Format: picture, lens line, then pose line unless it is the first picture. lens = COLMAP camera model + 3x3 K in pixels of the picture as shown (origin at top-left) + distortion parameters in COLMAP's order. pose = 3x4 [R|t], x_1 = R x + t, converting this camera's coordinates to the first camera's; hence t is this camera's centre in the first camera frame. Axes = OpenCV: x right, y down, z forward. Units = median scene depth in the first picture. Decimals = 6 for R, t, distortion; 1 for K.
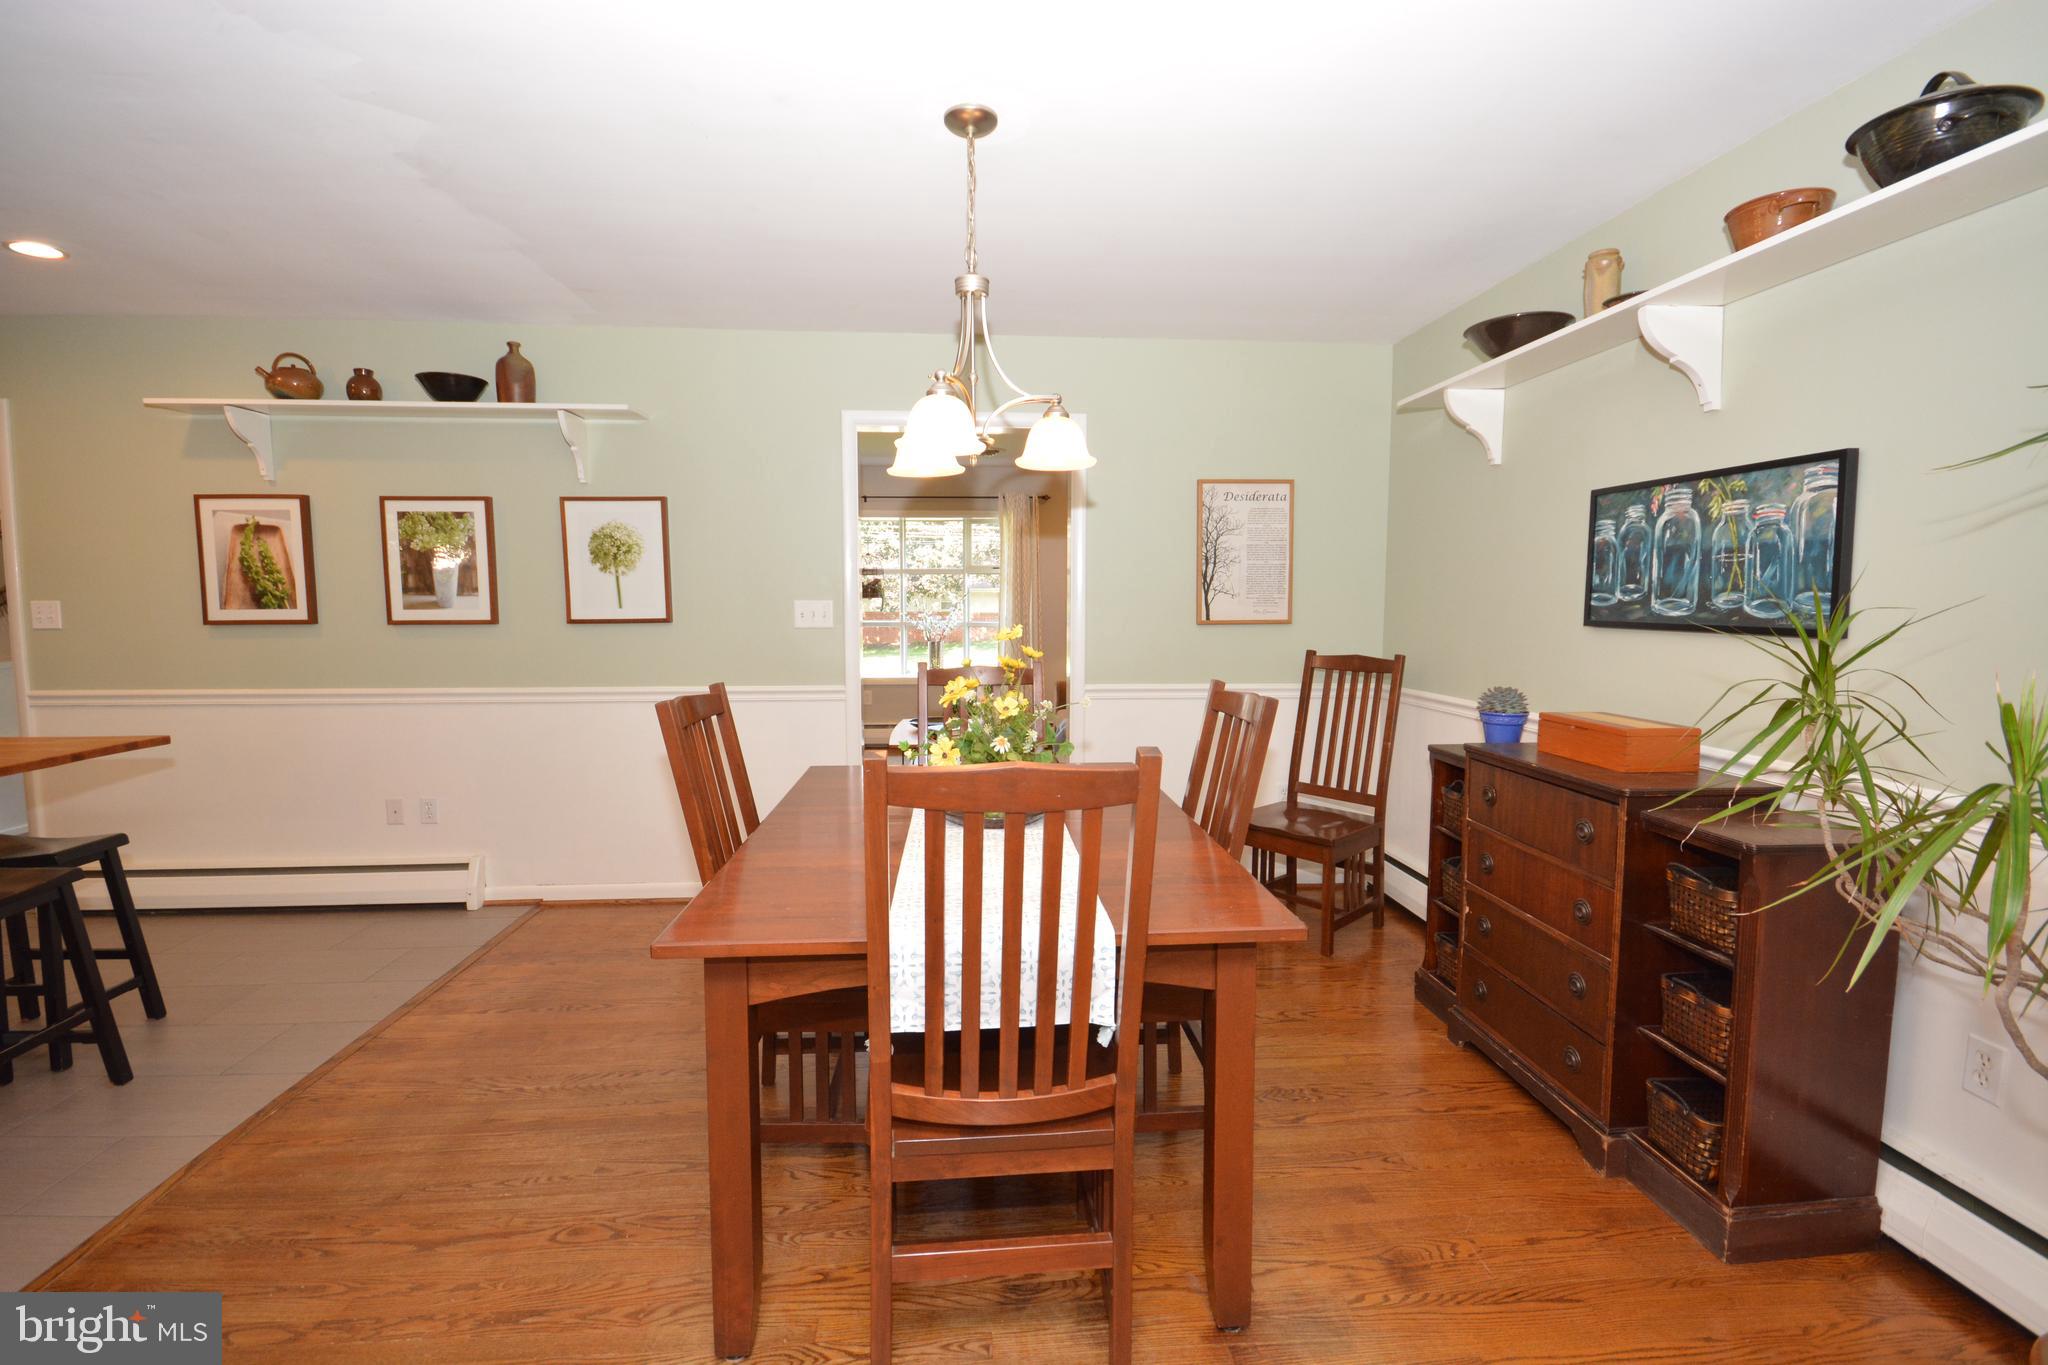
lens RADIAL K [[905.6, 0, 1020.9], [0, 905.6, 677.8], [0, 0, 1]] dist [0.002209, -0.003951]
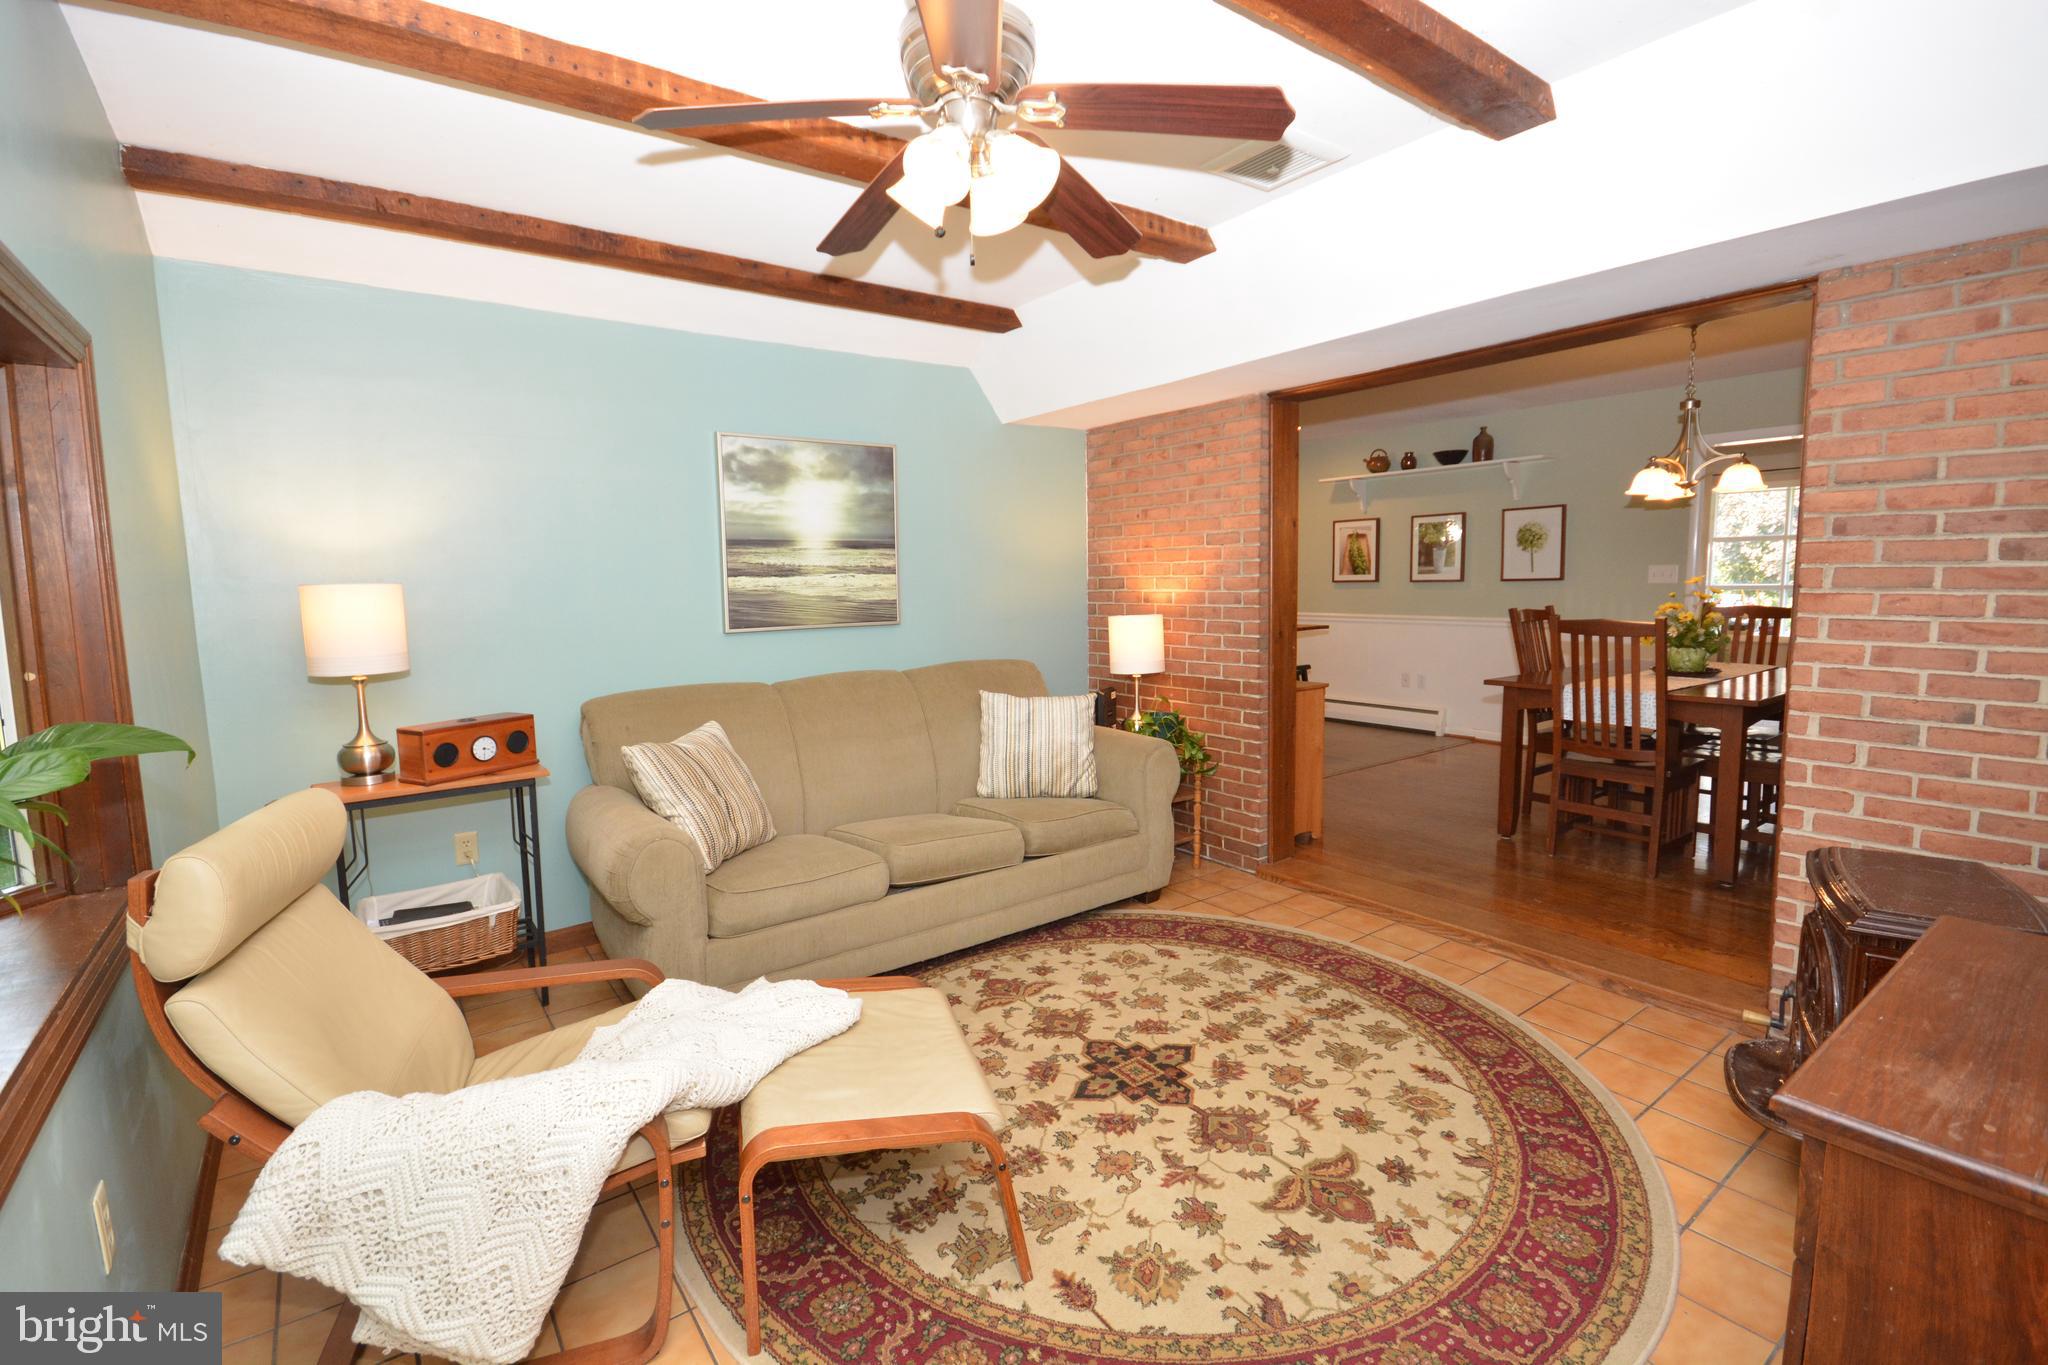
lens RADIAL K [[905.6, 0, 1043.3], [0, 905.6, 678.6], [0, 0, 1]] dist [0.002209, -0.003951]
pose [[0.553193, 0.083136, -0.828894, 0.494686], [-0.052781, 0.996506, 0.064722, 0.063205], [0.831379, 0.007946, 0.555649, -0.733855]]
